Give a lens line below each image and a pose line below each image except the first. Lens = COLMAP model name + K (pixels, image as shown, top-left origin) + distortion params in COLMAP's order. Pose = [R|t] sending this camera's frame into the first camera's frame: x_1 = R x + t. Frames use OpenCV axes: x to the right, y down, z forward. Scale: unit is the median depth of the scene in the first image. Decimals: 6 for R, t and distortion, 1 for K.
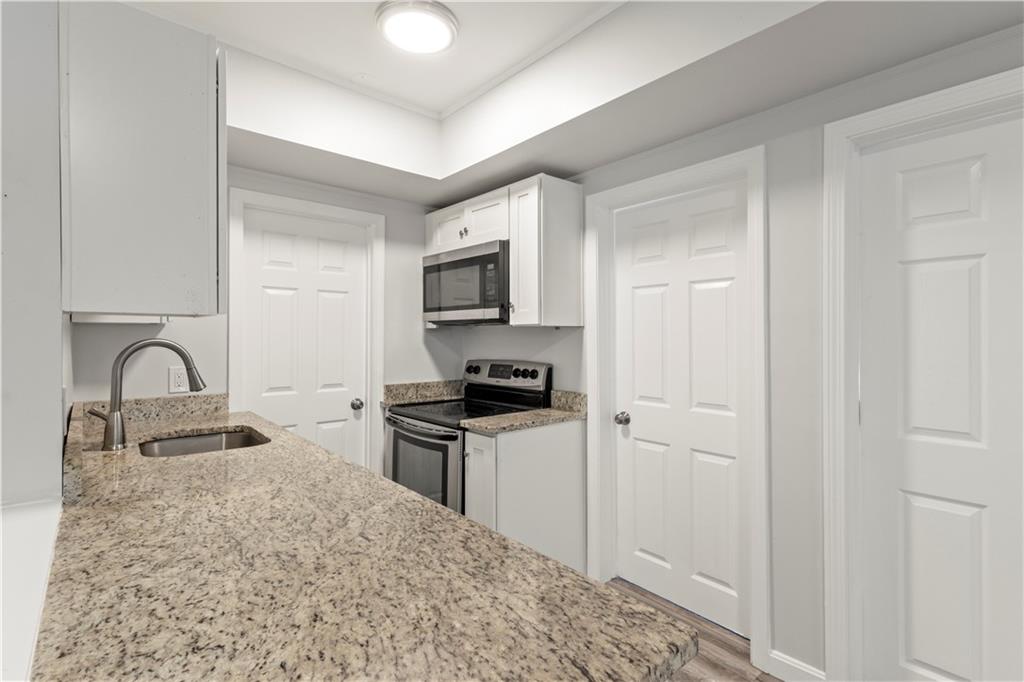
lens RADIAL K [[477.3, 0, 512.8], [0, 477.3, 334.2], [0, 0, 1]] dist [0.003975, 0.000608]
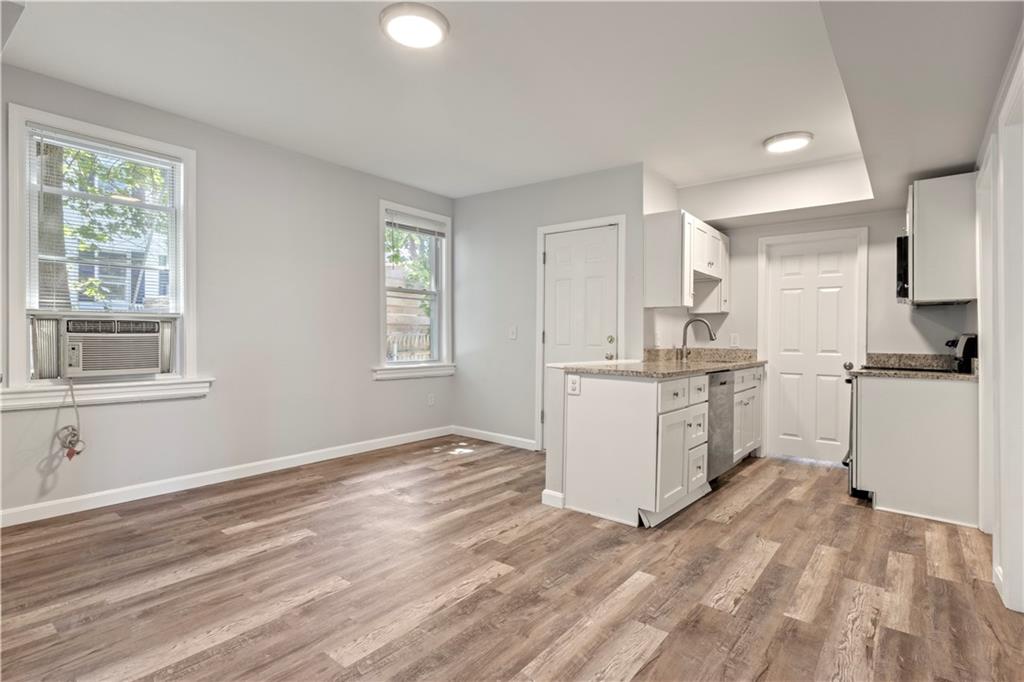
lens RADIAL K [[498.6, 0, 512.0], [0, 498.6, 341.0], [0, 0, 1]] dist [-0.001843, -0.000582]
pose [[0.175842, 0.007486, -0.984390, 0.942686], [-0.001405, 0.999972, 0.007354, 0.064504], [0.984417, 0.000090, 0.175848, -0.230935]]
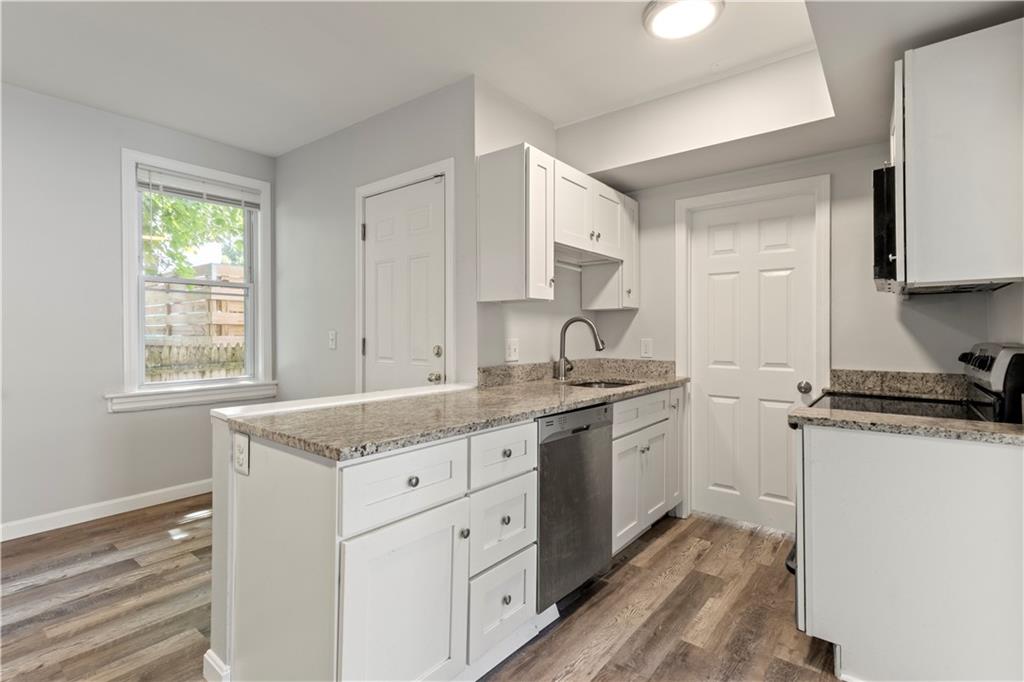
lens RADIAL K [[477.3, 0, 512.8], [0, 477.3, 334.2], [0, 0, 1]] dist [0.003975, 0.000608]
pose [[0.178734, -0.000514, -0.983897, 0.488457], [0.007851, 0.999969, 0.000904, 0.037953], [0.983866, -0.007886, 0.178732, 0.277356]]
